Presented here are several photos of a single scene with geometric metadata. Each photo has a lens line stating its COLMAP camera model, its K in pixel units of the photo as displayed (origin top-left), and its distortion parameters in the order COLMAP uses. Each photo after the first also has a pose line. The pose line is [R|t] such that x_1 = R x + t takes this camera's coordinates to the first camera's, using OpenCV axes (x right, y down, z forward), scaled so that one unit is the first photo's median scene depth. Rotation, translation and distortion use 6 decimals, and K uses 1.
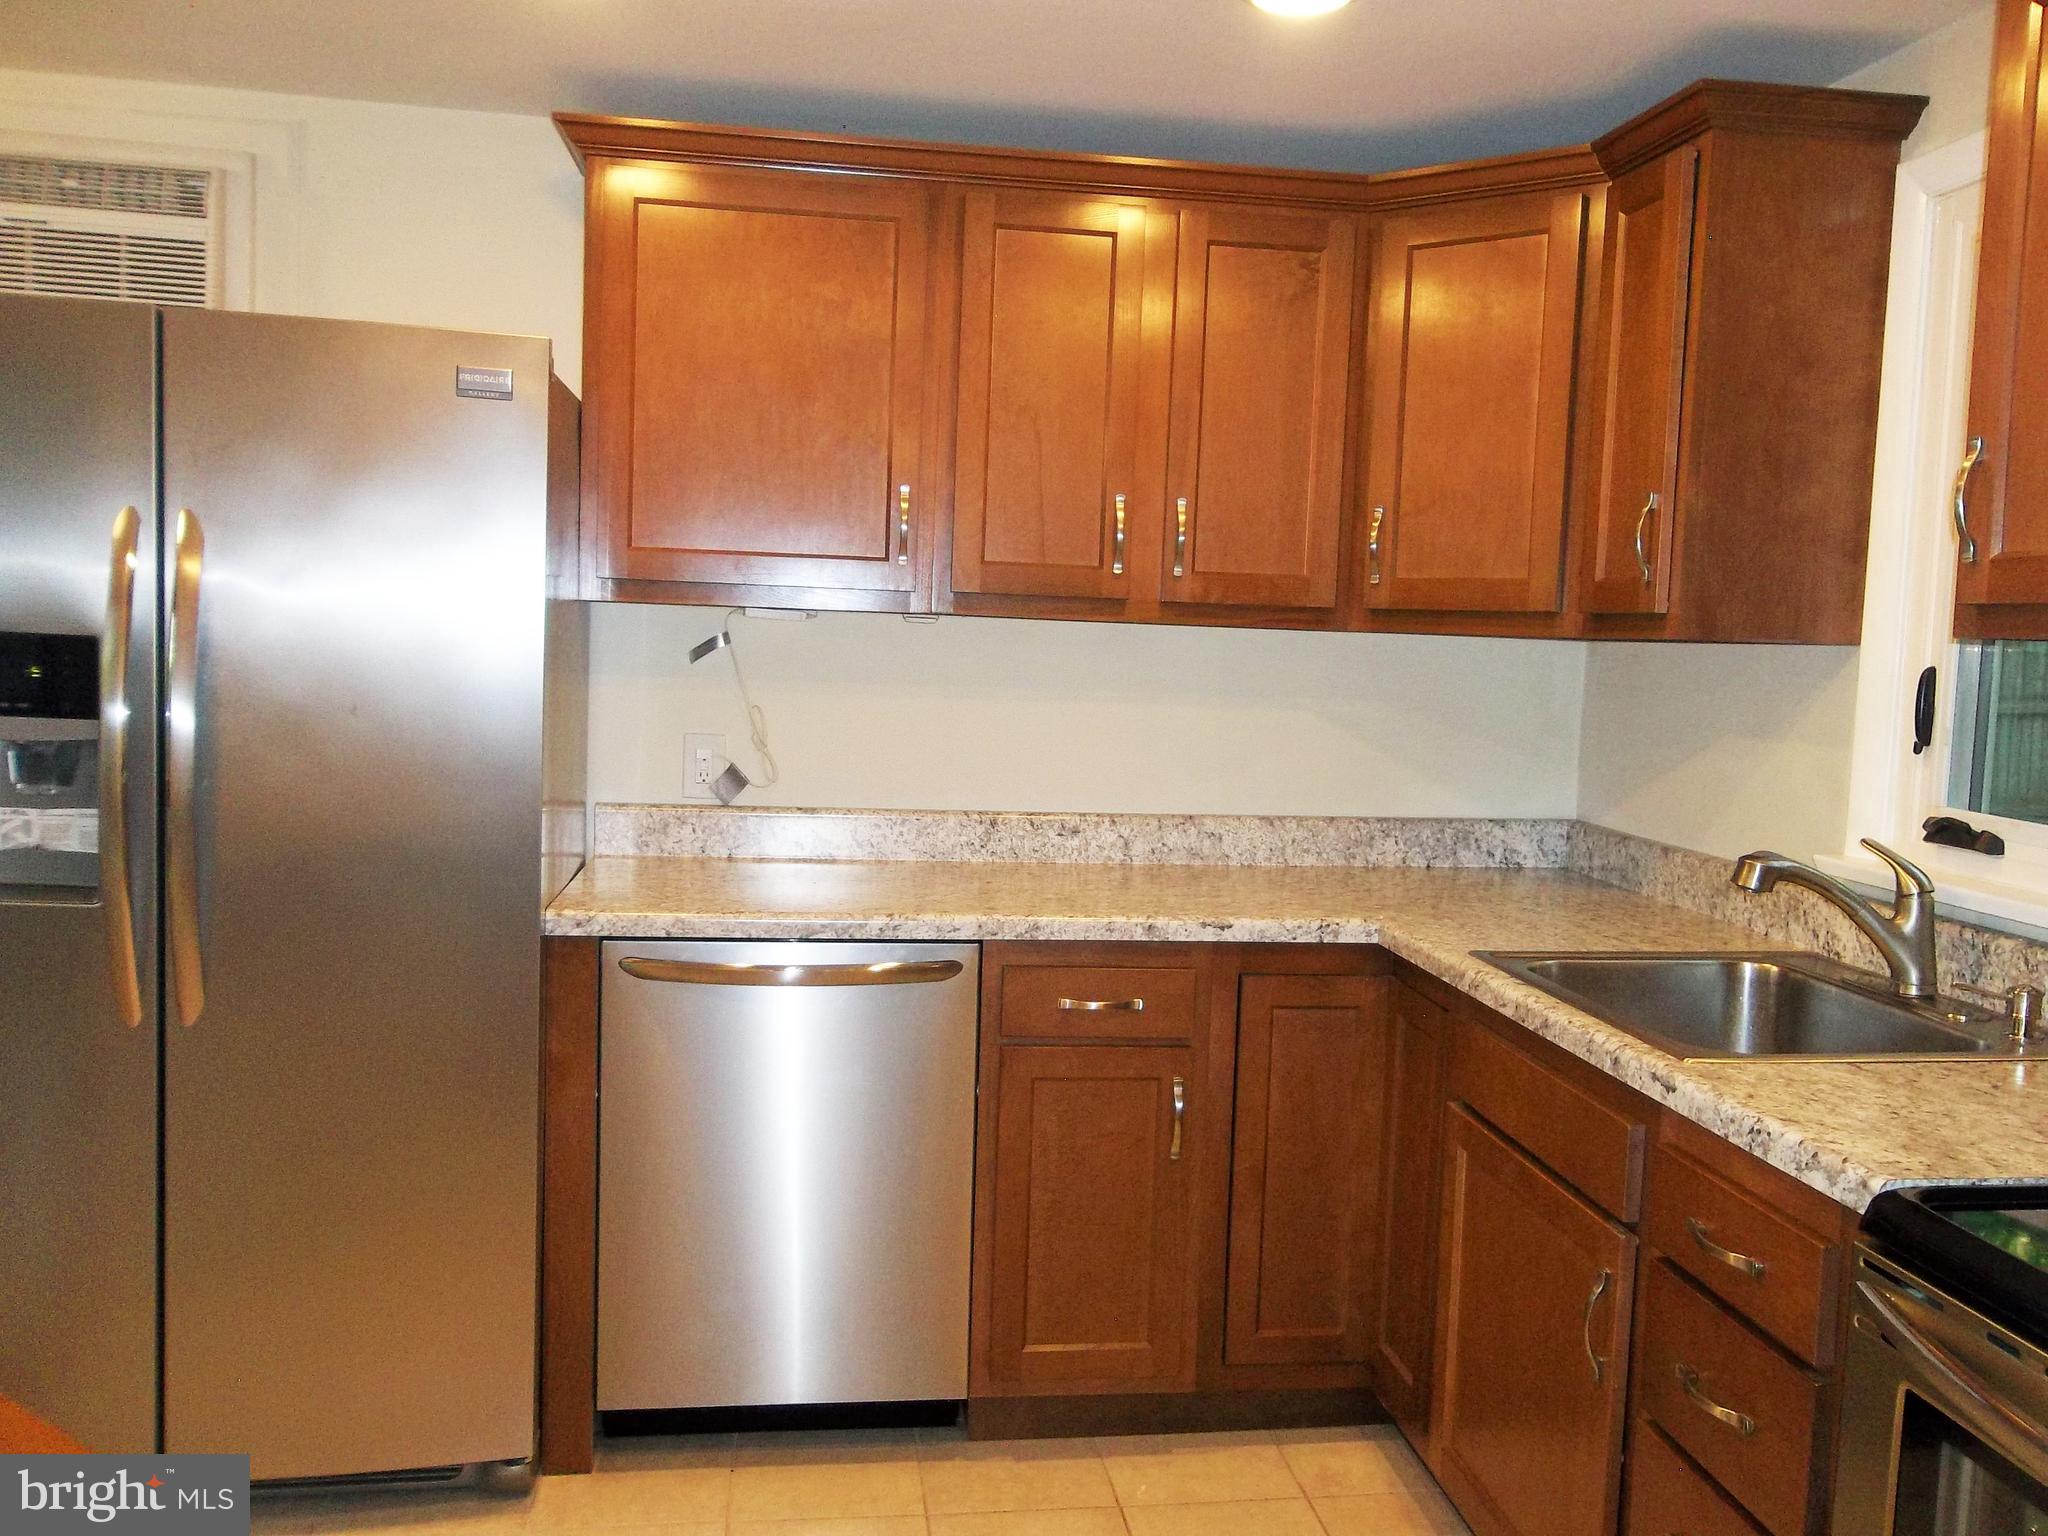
lens RADIAL K [[1713.2, 0, 1024.0], [0, 1713.2, 768.0], [0, 0, 1]] dist [0.008504, -0.002071]
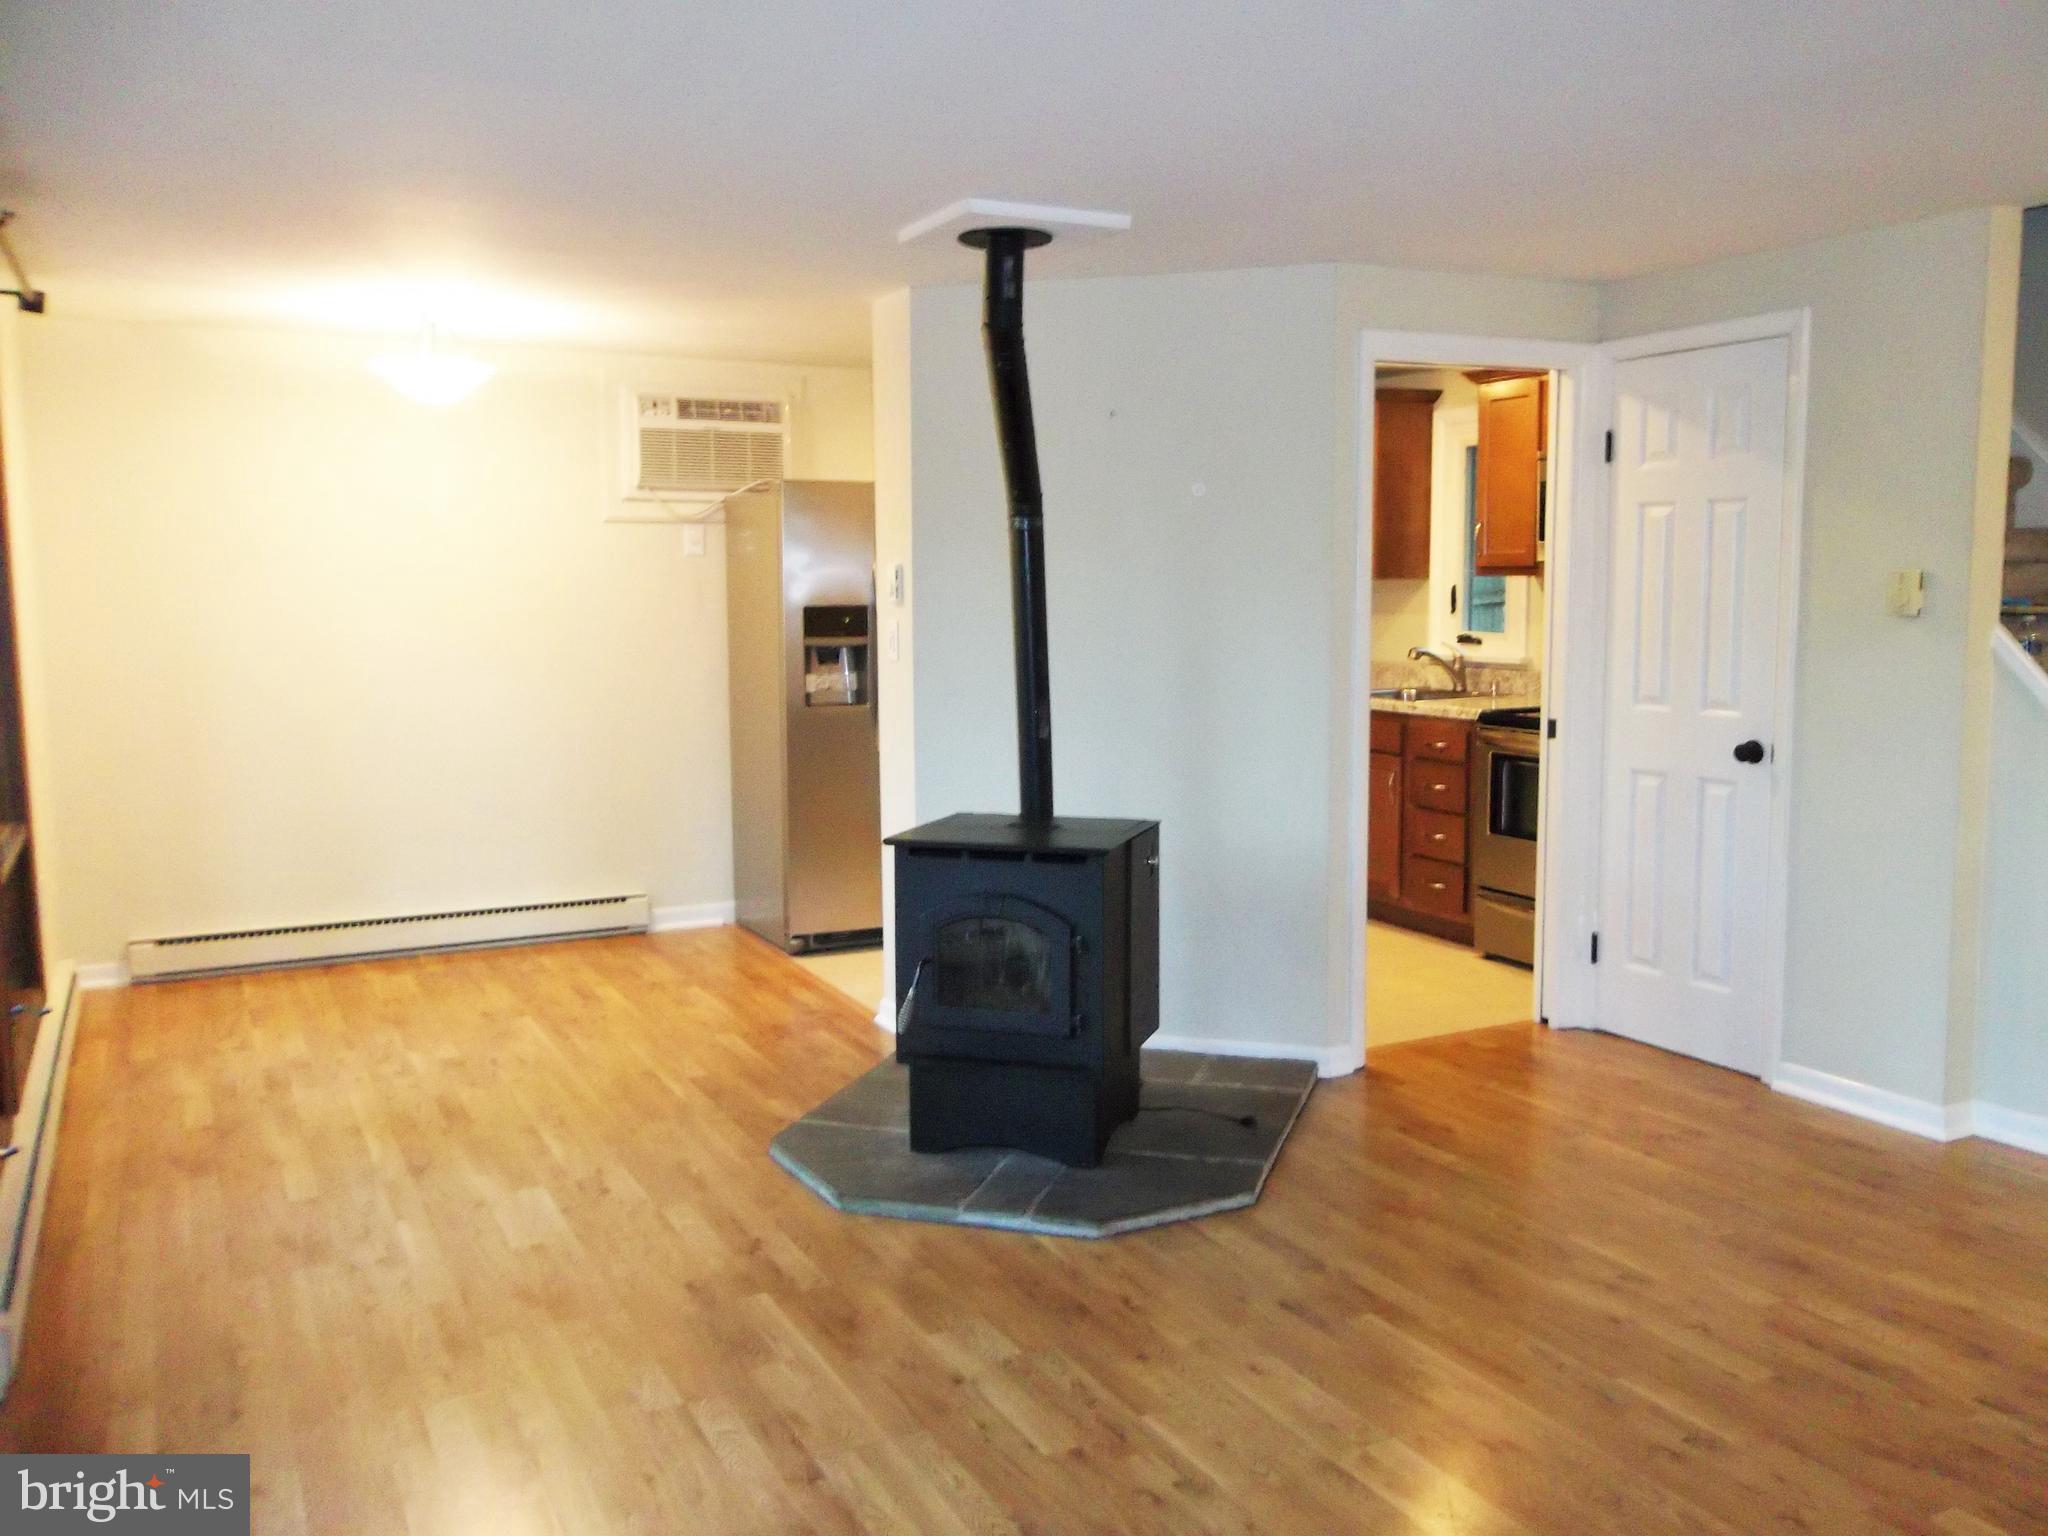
lens RADIAL K [[1713.2, 0, 1024.0], [0, 1713.2, 768.0], [0, 0, 1]] dist [0.008504, -0.002071]
pose [[0.943313, -0.082874, 0.321393, -1.213171], [0.069085, 0.996143, 0.054094, 0.047640], [-0.324636, -0.028824, 0.945400, -1.654852]]
